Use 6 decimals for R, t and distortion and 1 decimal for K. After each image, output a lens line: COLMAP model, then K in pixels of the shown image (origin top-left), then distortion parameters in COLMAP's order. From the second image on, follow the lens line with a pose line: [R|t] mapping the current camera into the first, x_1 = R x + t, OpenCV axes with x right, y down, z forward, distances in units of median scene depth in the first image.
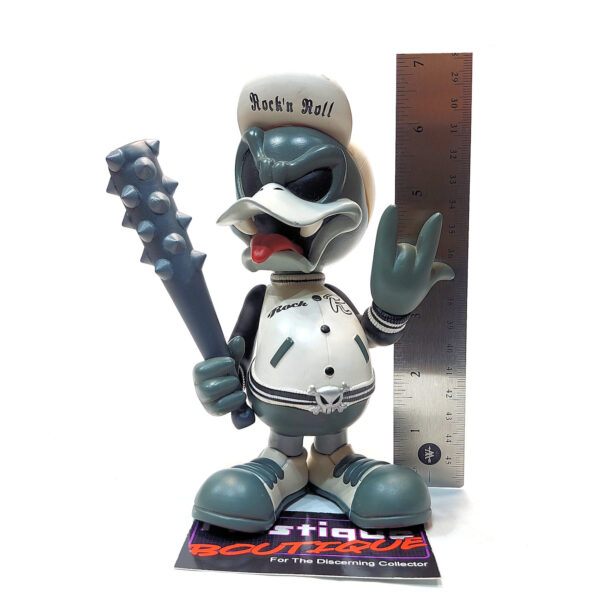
lens RADIAL K [[736.5, 0, 300.0], [0, 736.5, 300.0], [0, 0, 1]] dist [0.008930, 0.004846]
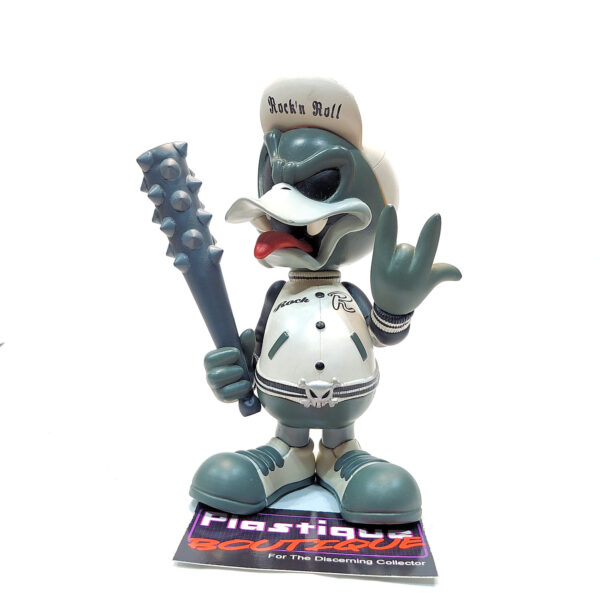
lens RADIAL K [[736.5, 0, 300.0], [0, 736.5, 300.0], [0, 0, 1]] dist [0.008930, 0.004846]
pose [[0.973385, 0.040288, -0.225608, 0.226213], [-0.039806, 0.999185, 0.006685, -0.001253], [0.225693, 0.002473, 0.974195, -0.008427]]
